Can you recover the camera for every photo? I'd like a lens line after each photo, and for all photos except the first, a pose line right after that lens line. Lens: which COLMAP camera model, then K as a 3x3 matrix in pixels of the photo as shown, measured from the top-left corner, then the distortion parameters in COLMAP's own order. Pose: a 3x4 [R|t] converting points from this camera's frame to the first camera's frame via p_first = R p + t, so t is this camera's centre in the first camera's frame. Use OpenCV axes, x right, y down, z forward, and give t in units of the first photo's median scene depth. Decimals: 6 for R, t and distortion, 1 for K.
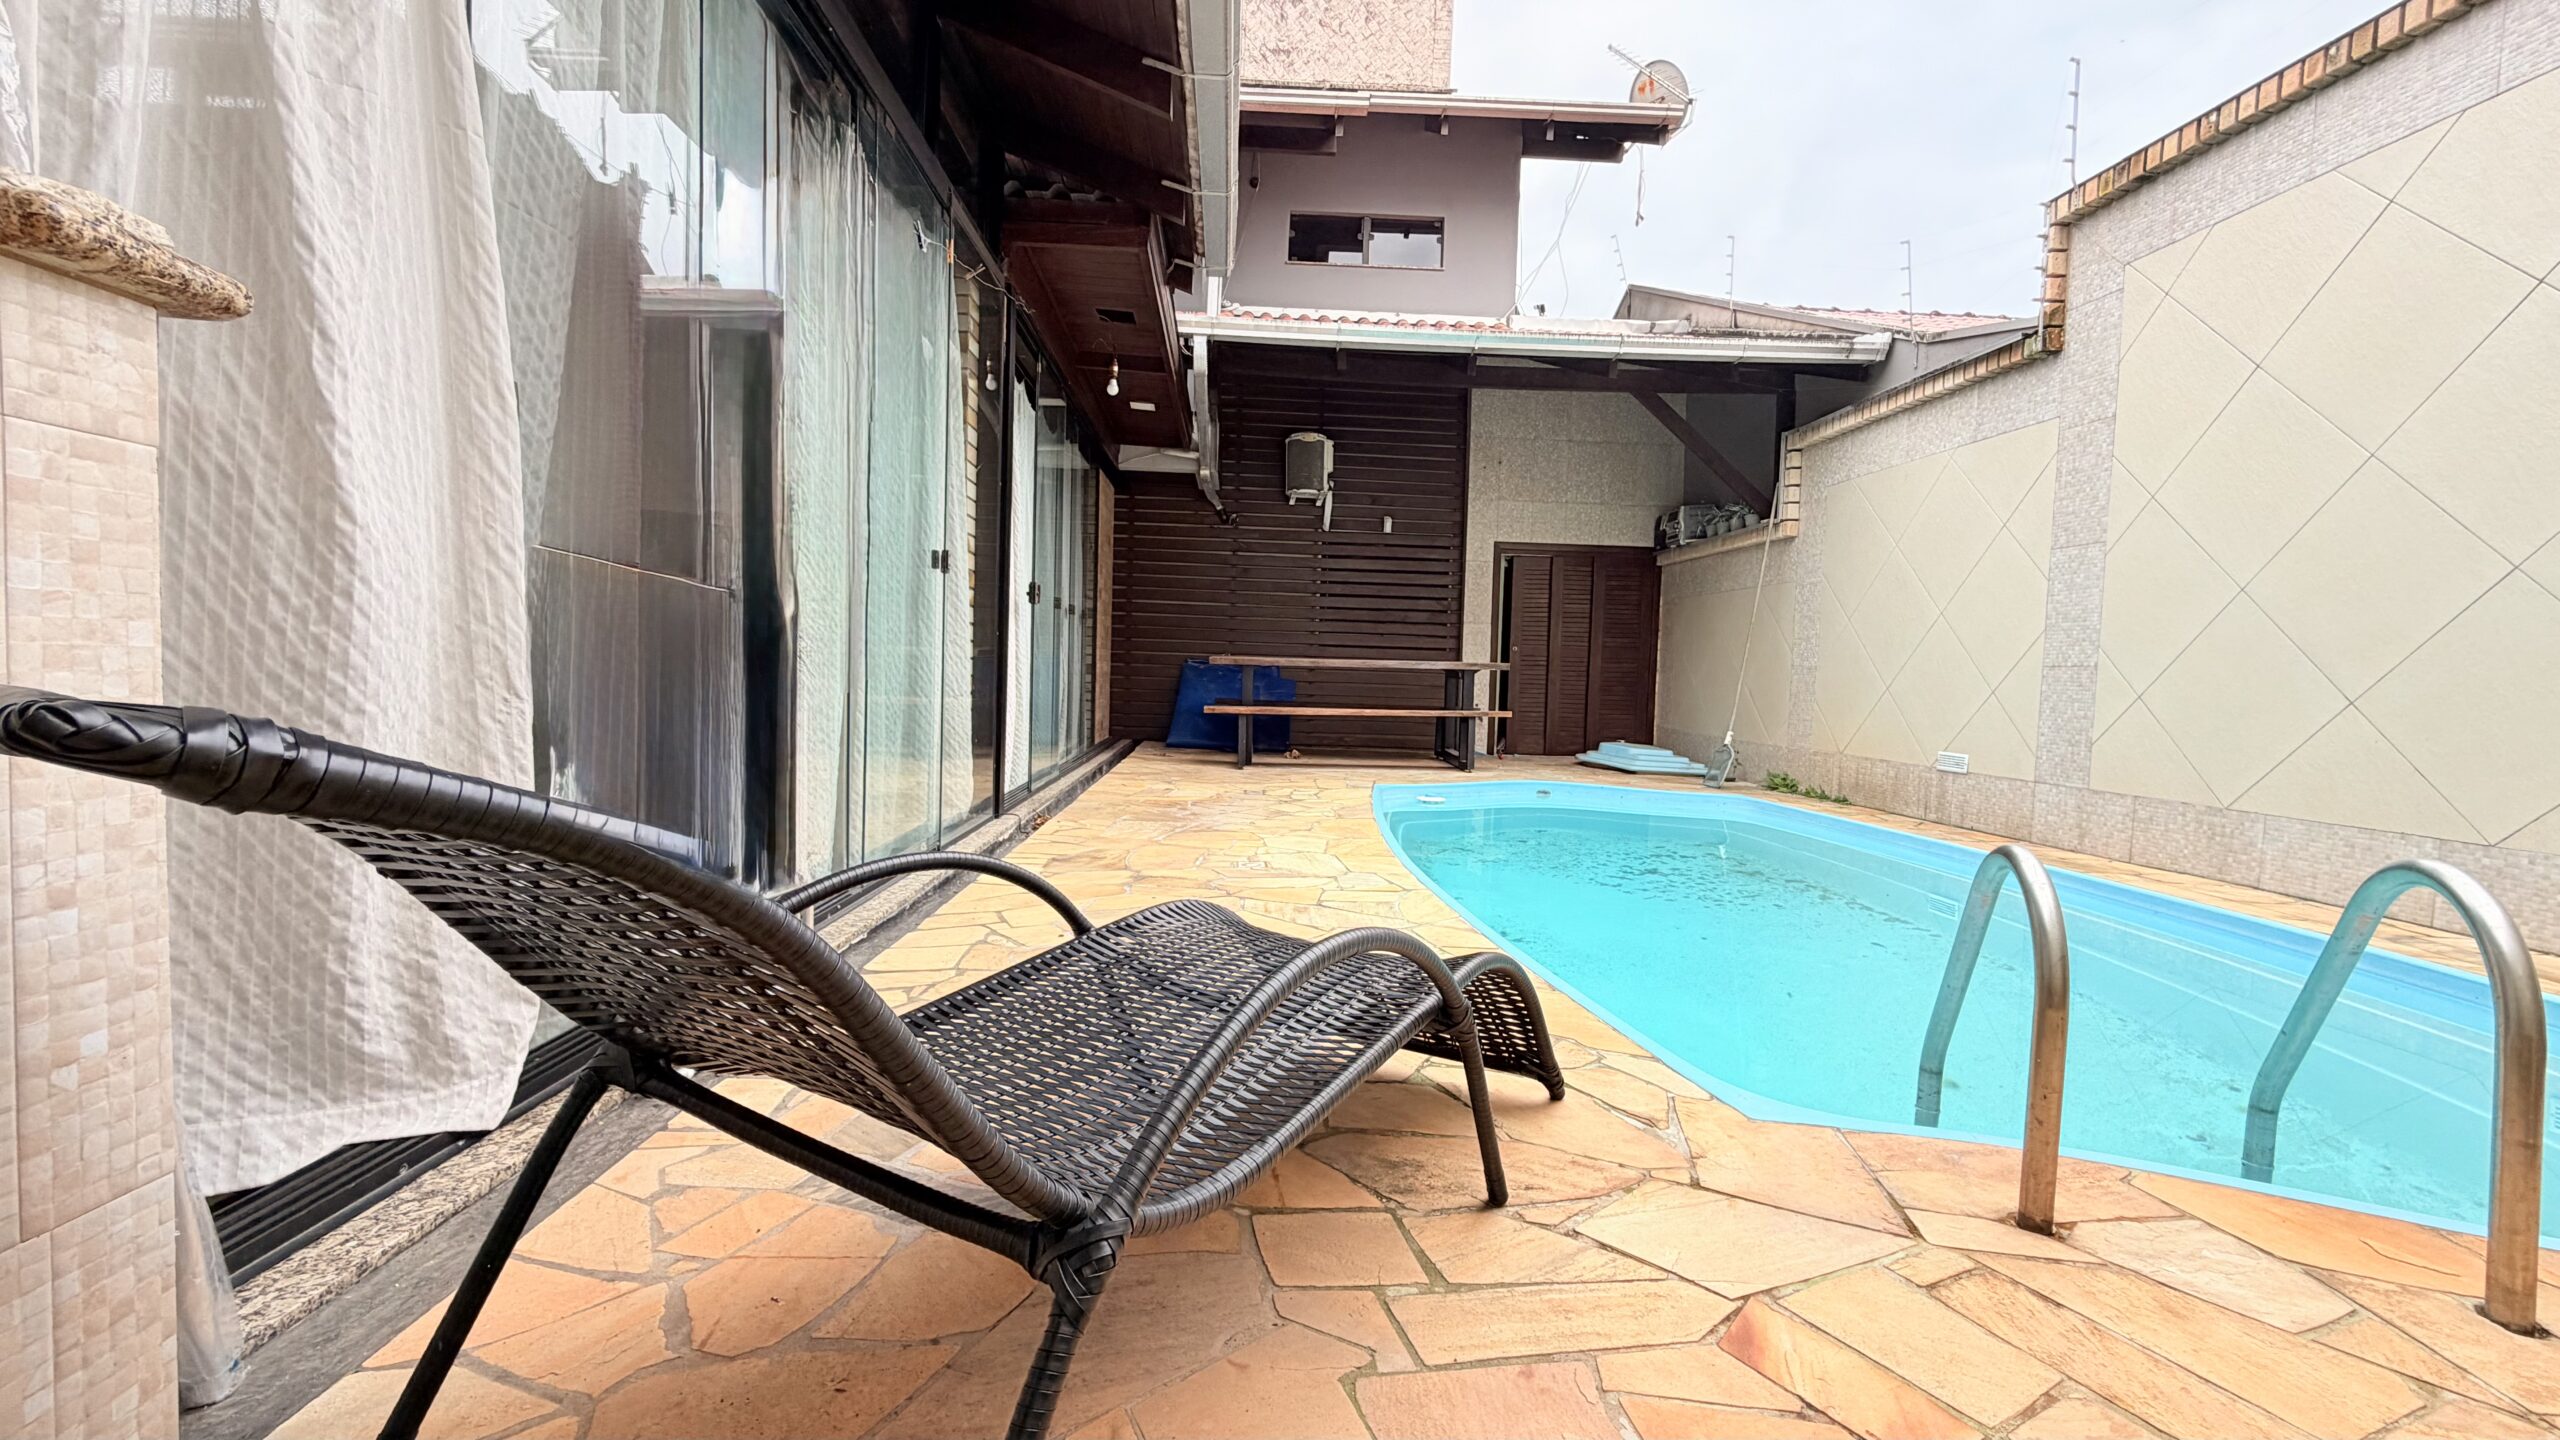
lens RADIAL K [[1018.4, 0, 1272.1], [0, 1018.4, 714.9], [0, 0, 1]] dist [0.001433, 0.000064]
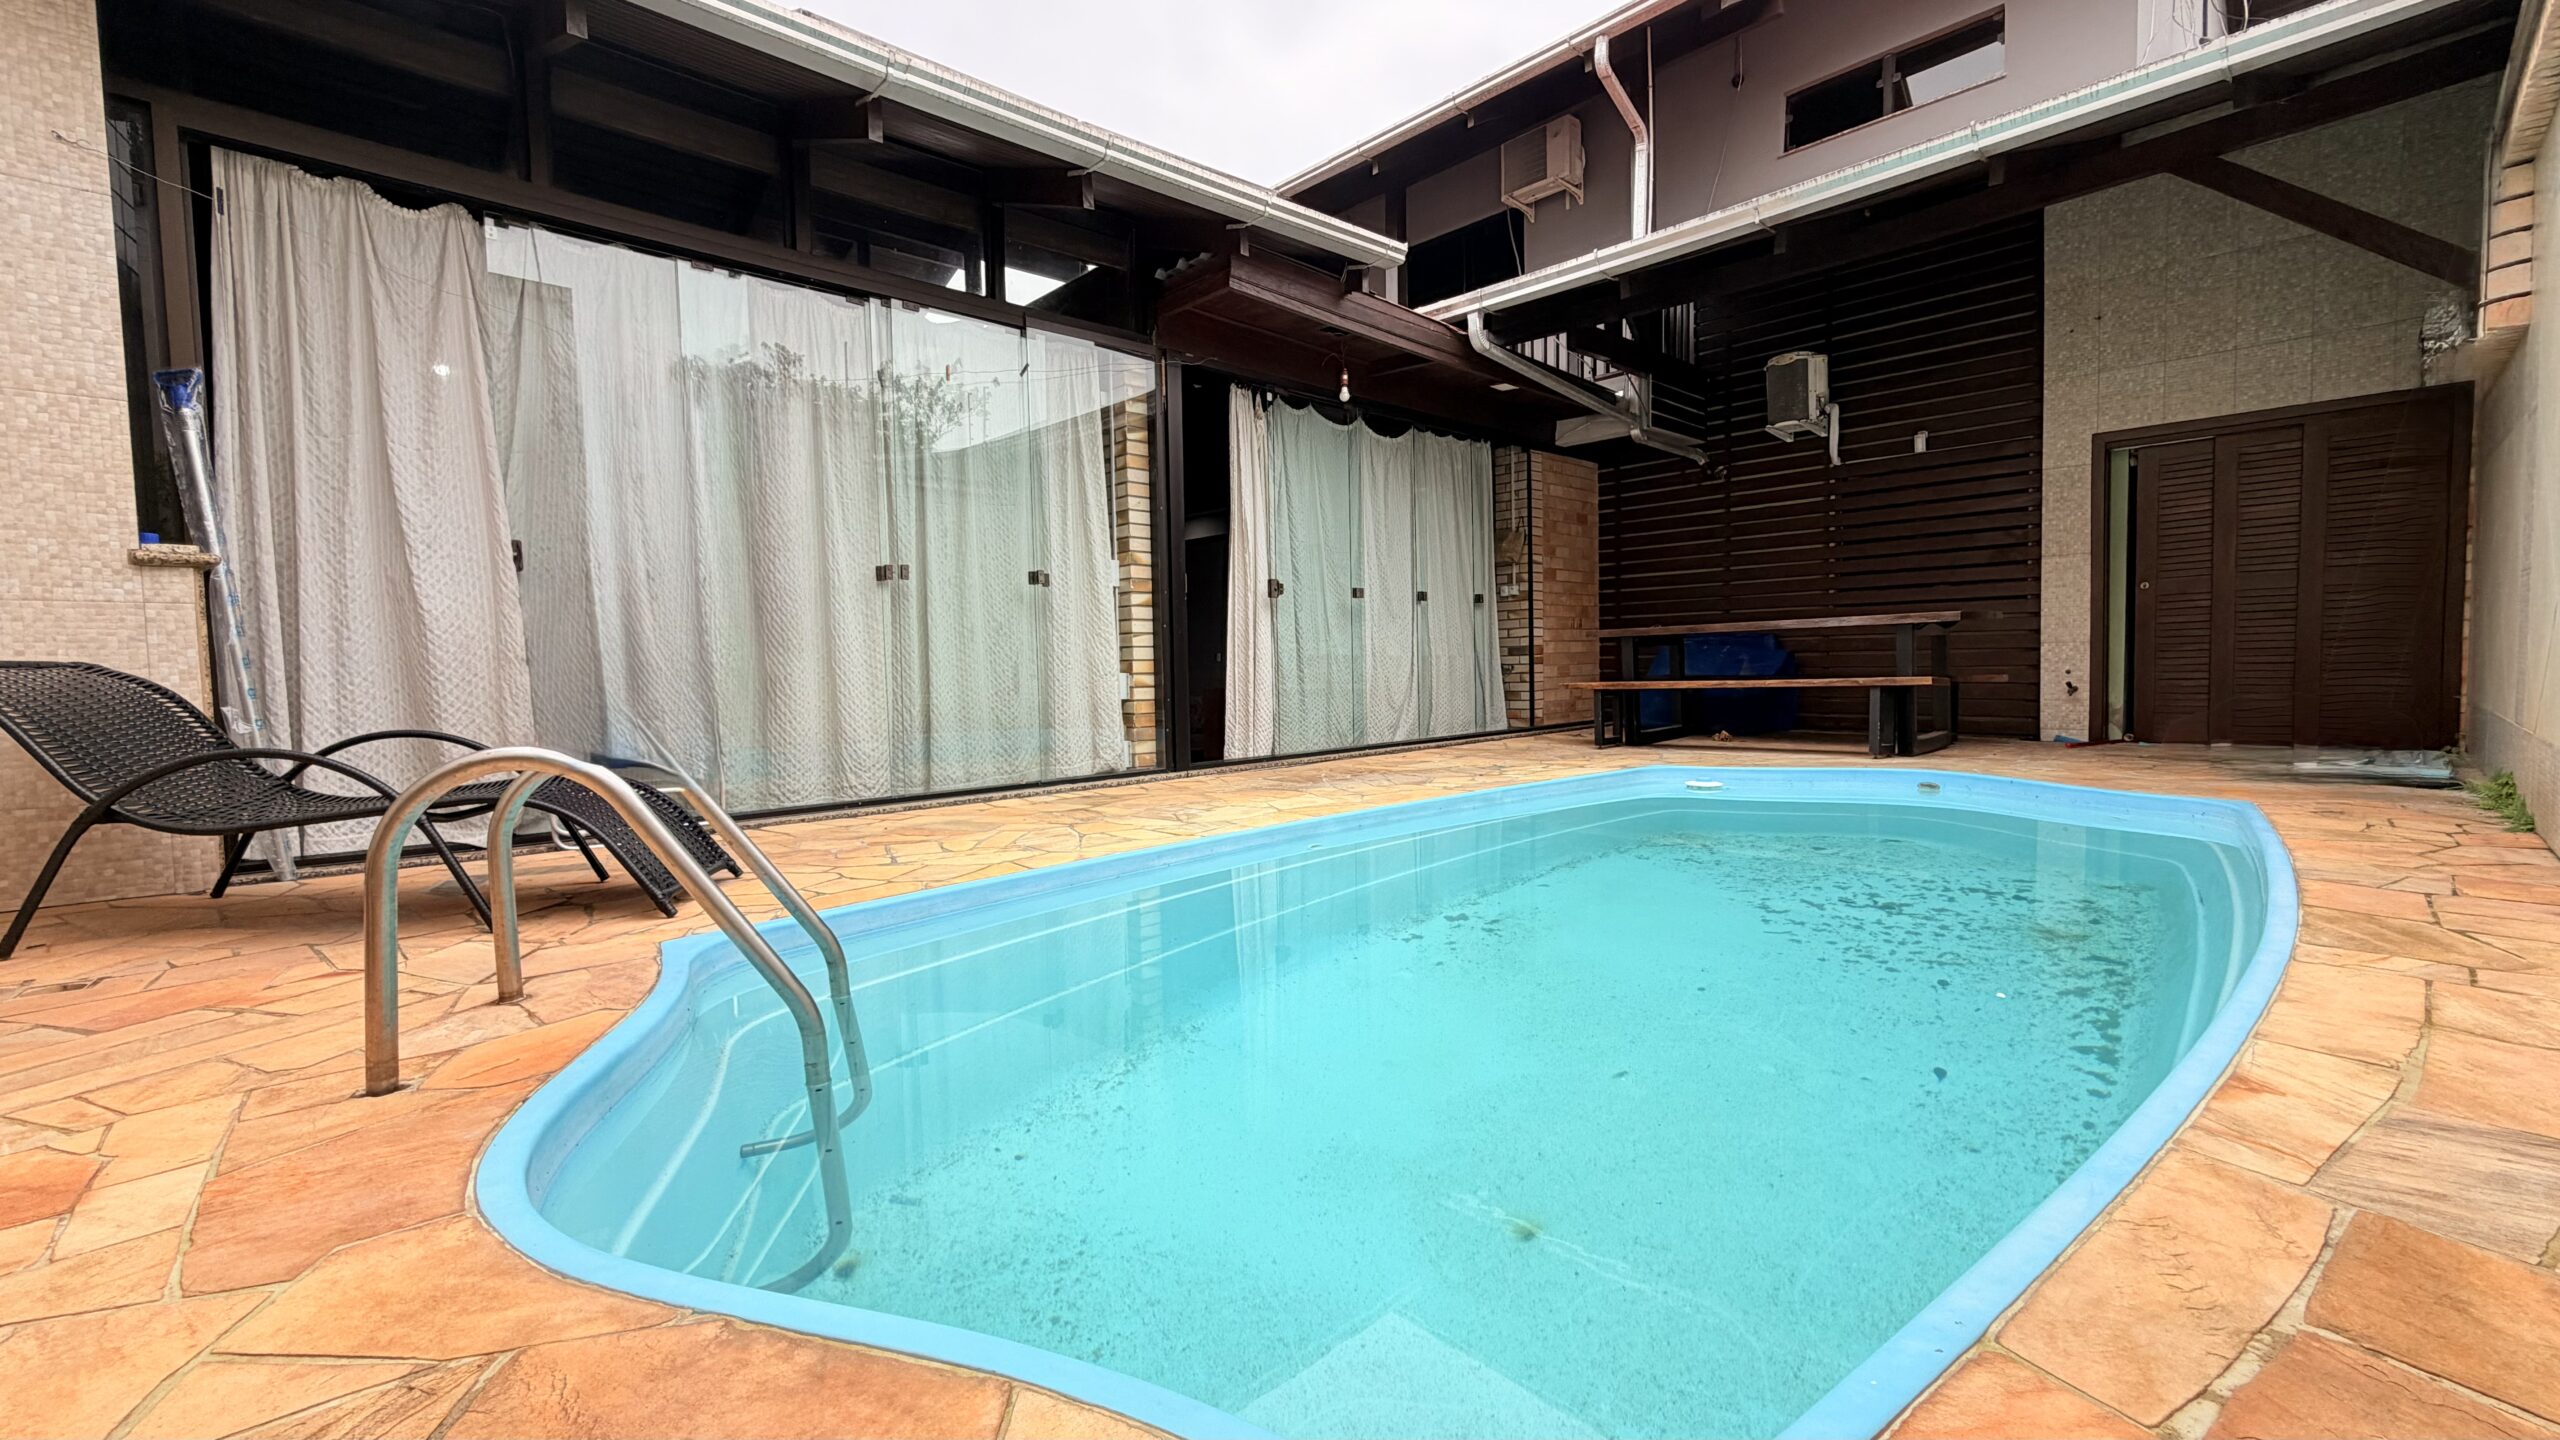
lens RADIAL K [[1018.4, 0, 1278.6], [0, 1018.4, 718.8], [0, 0, 1]] dist [0.001433, 0.000064]
pose [[0.660874, -0.004281, -0.750484, 0.373150], [0.009007, 0.999957, 0.002227, 0.016508], [0.750443, -0.008232, 0.660884, 0.126925]]
